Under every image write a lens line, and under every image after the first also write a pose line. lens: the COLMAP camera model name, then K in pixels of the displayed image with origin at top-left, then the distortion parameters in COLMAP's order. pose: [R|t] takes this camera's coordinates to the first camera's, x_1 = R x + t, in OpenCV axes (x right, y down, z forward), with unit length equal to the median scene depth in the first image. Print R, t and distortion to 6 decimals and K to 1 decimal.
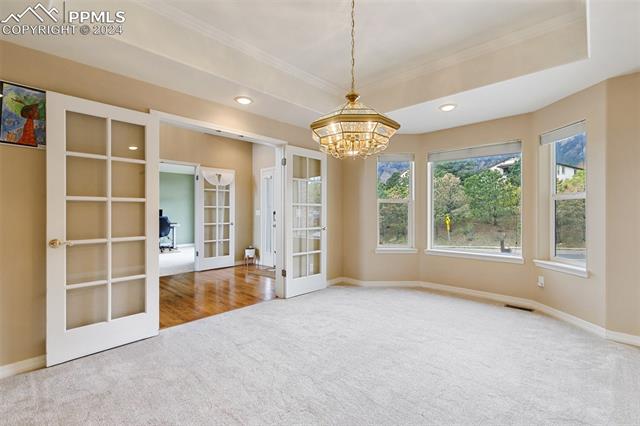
lens RADIAL K [[291.2, 0, 320.0], [0, 291.2, 213.0], [0, 0, 1]] dist [0.002184, 0.000408]
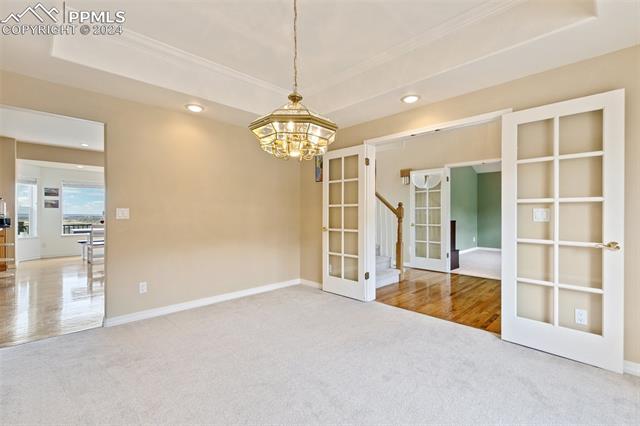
lens RADIAL K [[281.2, 0, 320.0], [0, 281.2, 213.0], [0, 0, 1]] dist [-0.000888, -0.000003]
pose [[-0.043032, -0.001503, -0.999073, 0.726283], [-0.003570, 0.999993, -0.001350, -0.001085], [0.999067, 0.003508, -0.043037, 0.768777]]
